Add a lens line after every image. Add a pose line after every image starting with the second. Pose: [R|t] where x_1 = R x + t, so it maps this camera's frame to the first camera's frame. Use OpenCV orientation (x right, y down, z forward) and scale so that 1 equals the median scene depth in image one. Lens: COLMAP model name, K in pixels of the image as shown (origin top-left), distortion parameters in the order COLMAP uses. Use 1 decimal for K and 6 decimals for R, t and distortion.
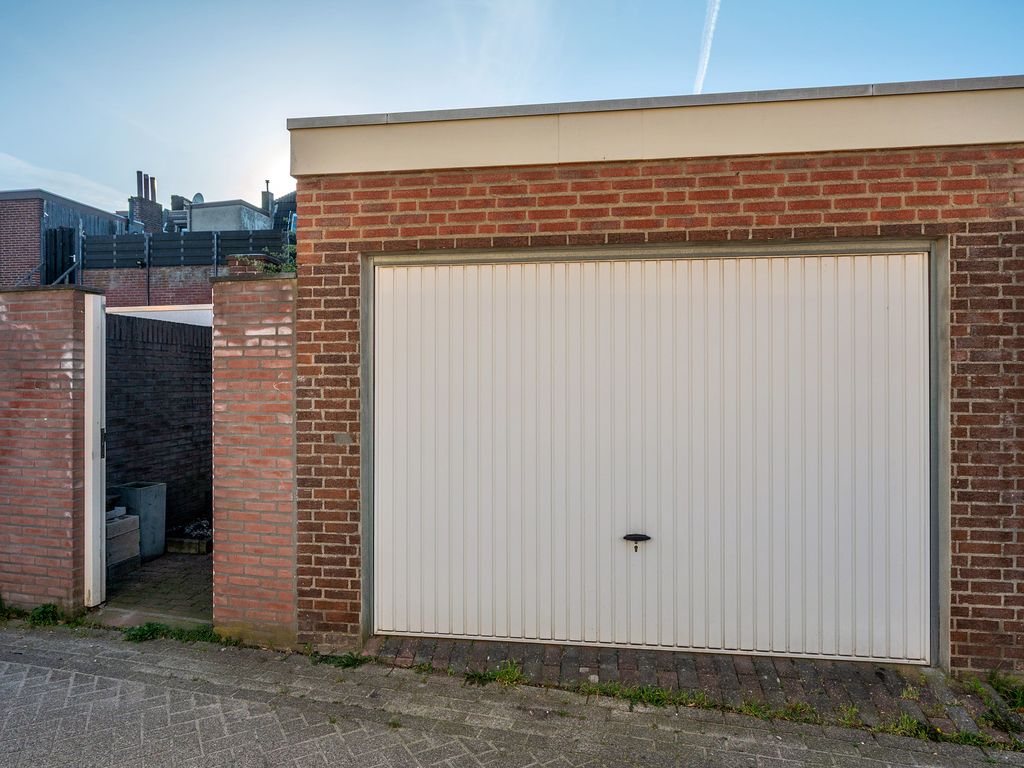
lens RADIAL K [[602.0, 0, 512.0], [0, 602.0, 384.0], [0, 0, 1]] dist [-0.002126, 0.000231]
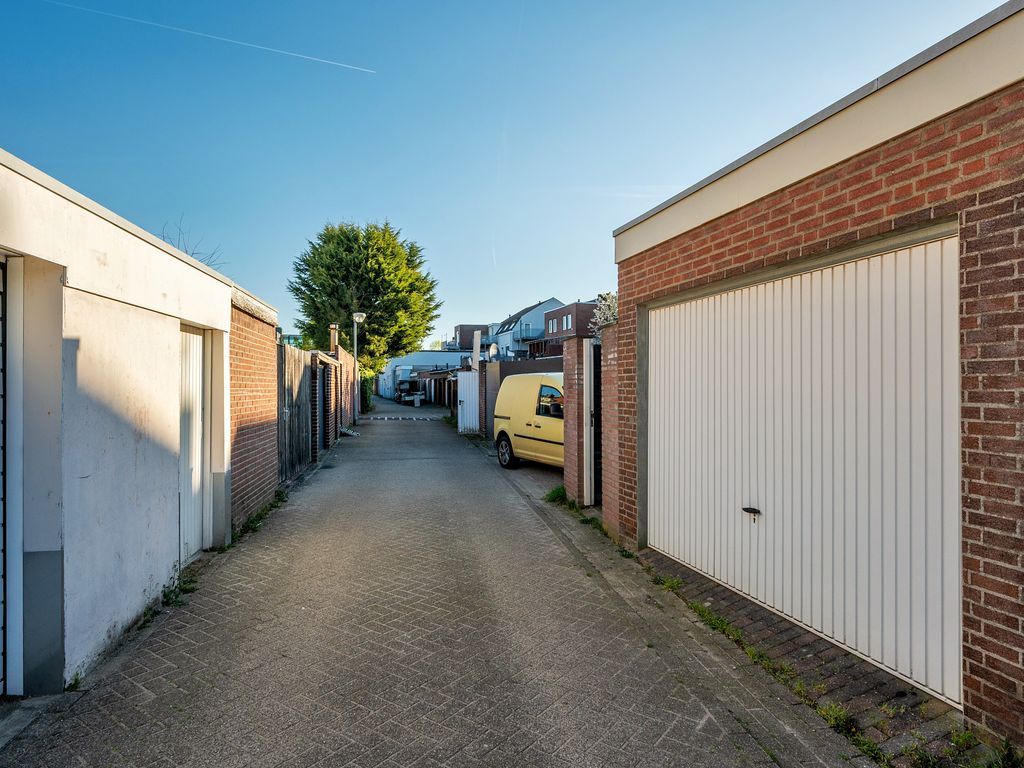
lens RADIAL K [[602.0, 0, 512.0], [0, 602.0, 384.0], [0, 0, 1]] dist [-0.002126, 0.000231]
pose [[0.393390, -0.005364, -0.919356, 1.242231], [0.005152, 0.999980, -0.003630, -0.002399], [0.919357, -0.003309, 0.393410, 0.069470]]
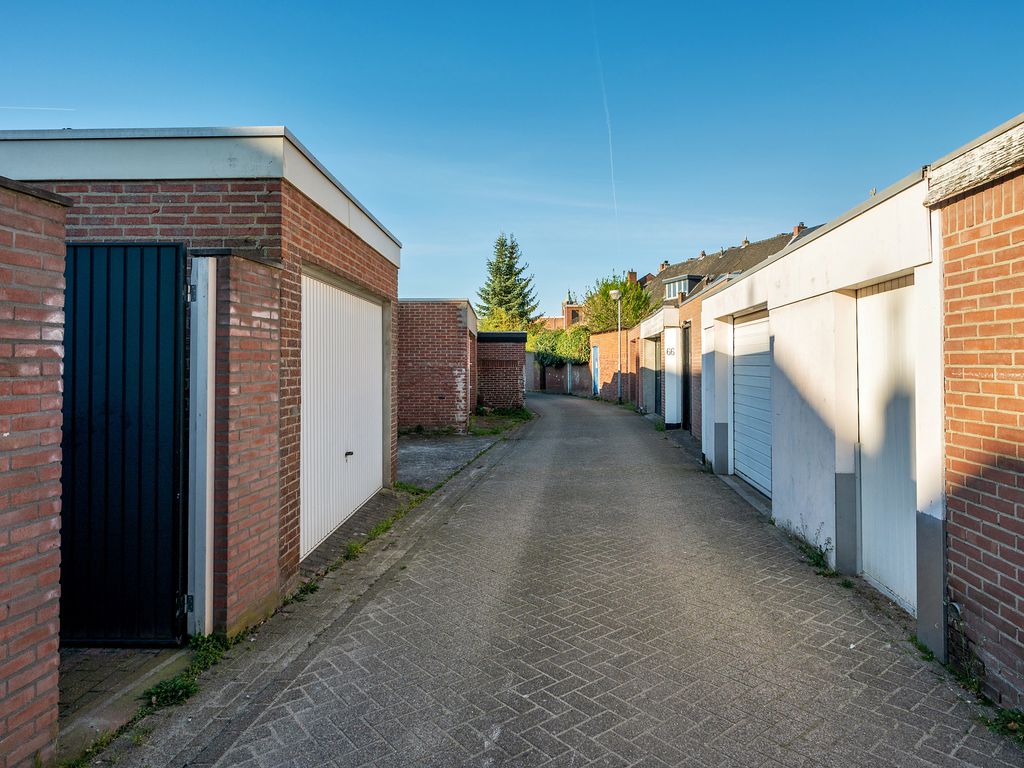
lens RADIAL K [[648.3, 0, 507.7], [0, 648.3, 349.4], [0, 0, 1]] dist [-0.000891, 0.000202]
pose [[-0.120541, 0.019556, 0.992516, -1.829646], [0.000564, 0.999807, -0.019631, -0.005670], [-0.992708, -0.001806, -0.120528, 0.837012]]
